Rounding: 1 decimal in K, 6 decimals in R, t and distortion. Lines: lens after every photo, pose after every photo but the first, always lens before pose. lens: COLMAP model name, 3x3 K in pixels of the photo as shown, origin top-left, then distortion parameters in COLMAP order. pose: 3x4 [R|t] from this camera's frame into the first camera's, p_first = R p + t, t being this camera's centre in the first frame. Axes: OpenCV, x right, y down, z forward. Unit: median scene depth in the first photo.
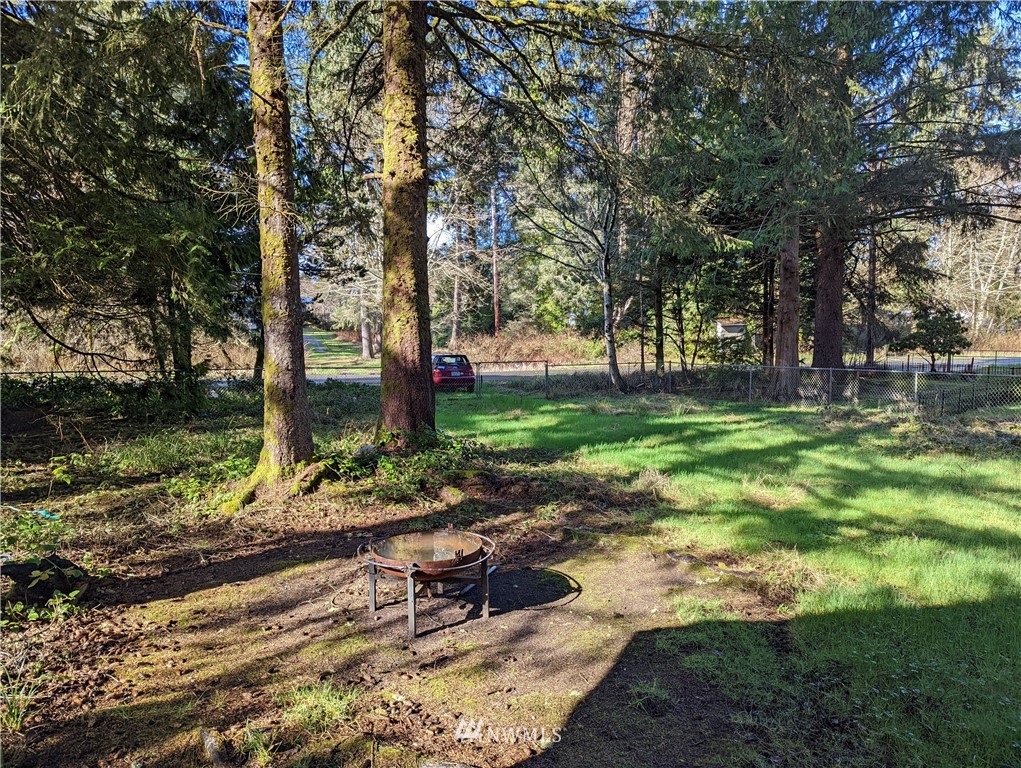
lens RADIAL K [[712.9, 0, 506.6], [0, 712.9, 381.2], [0, 0, 1]] dist [0.060731, -0.055496]
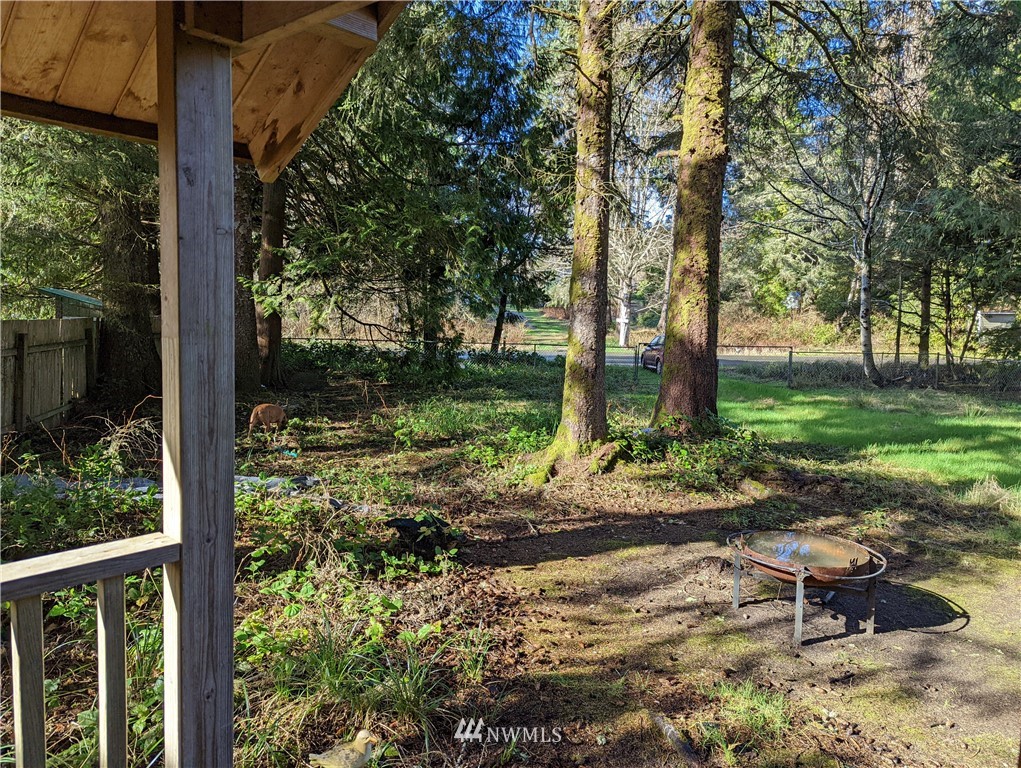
lens RADIAL K [[714.3, 0, 510.4], [0, 714.3, 369.3], [0, 0, 1]] dist [0.063464, -0.059203]
pose [[0.963588, 0.051275, -0.262429, -0.144800], [-0.047714, 0.998662, 0.019930, -0.002195], [0.263100, -0.006682, 0.964745, -0.005838]]
